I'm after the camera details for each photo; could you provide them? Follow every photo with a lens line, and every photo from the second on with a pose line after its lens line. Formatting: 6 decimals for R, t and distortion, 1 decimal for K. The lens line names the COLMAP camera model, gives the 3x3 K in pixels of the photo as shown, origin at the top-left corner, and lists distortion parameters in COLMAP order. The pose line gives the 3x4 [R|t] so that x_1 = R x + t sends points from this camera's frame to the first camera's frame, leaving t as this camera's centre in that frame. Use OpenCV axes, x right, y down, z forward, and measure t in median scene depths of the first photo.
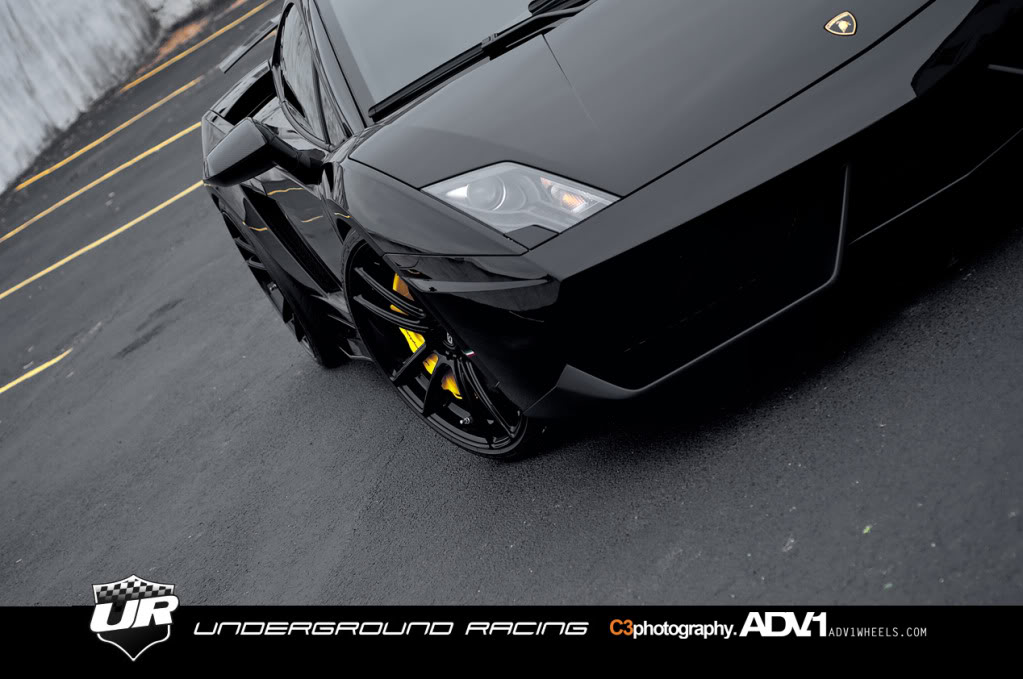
lens RADIAL K [[2677.4, 0, 514.0], [0, 2677.4, 339.4], [0, 0, 1]] dist [0.043704, 0.000000]
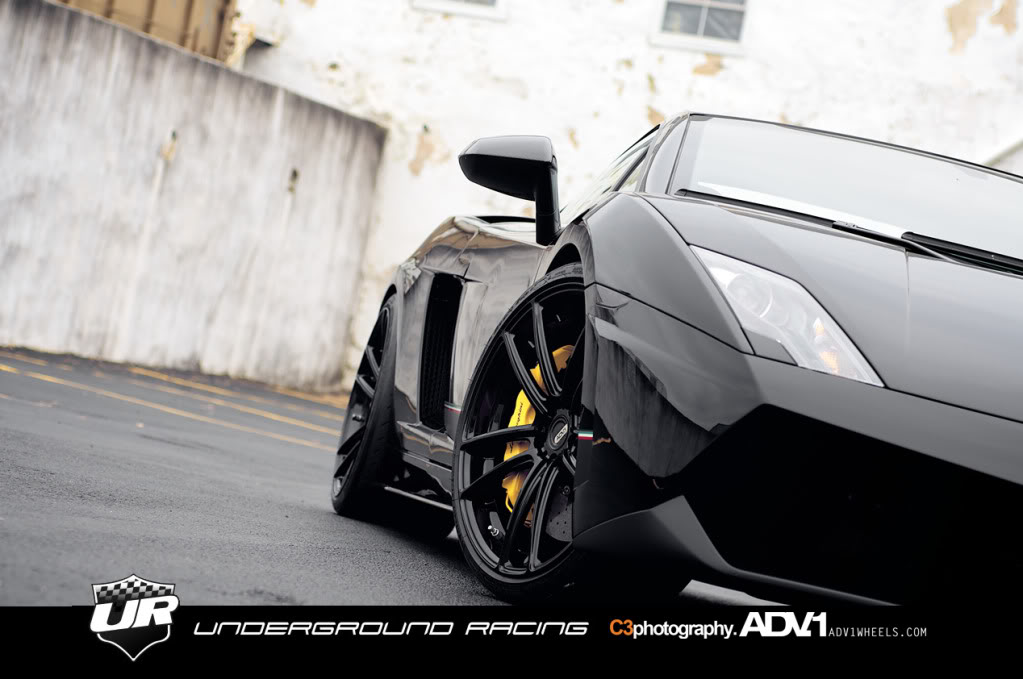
lens RADIAL K [[2677.4, 0, 513.7], [0, 2677.4, 337.1], [0, 0, 1]] dist [0.043704, 0.000000]
pose [[0.700520, 0.705490, -0.107500, 0.007227], [-0.709911, 0.673550, -0.205810, 0.034595], [-0.072790, 0.220489, 0.972670, 0.042602]]
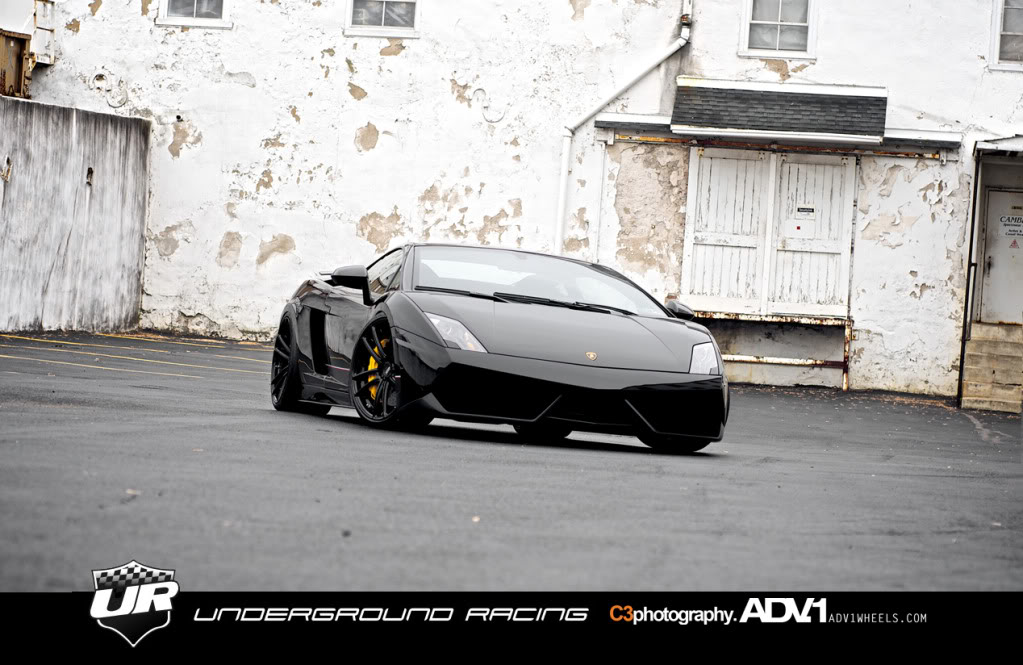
lens RADIAL K [[2653.4, 0, 511.1], [0, 2653.4, 331.5], [0, 0, 1]] dist [-0.020686, 0.000000]
pose [[0.786368, 0.617756, 0.001665, 0.007801], [-0.598484, 0.762500, -0.245785, 0.103876], [-0.153105, 0.192281, 0.969323, -0.279320]]
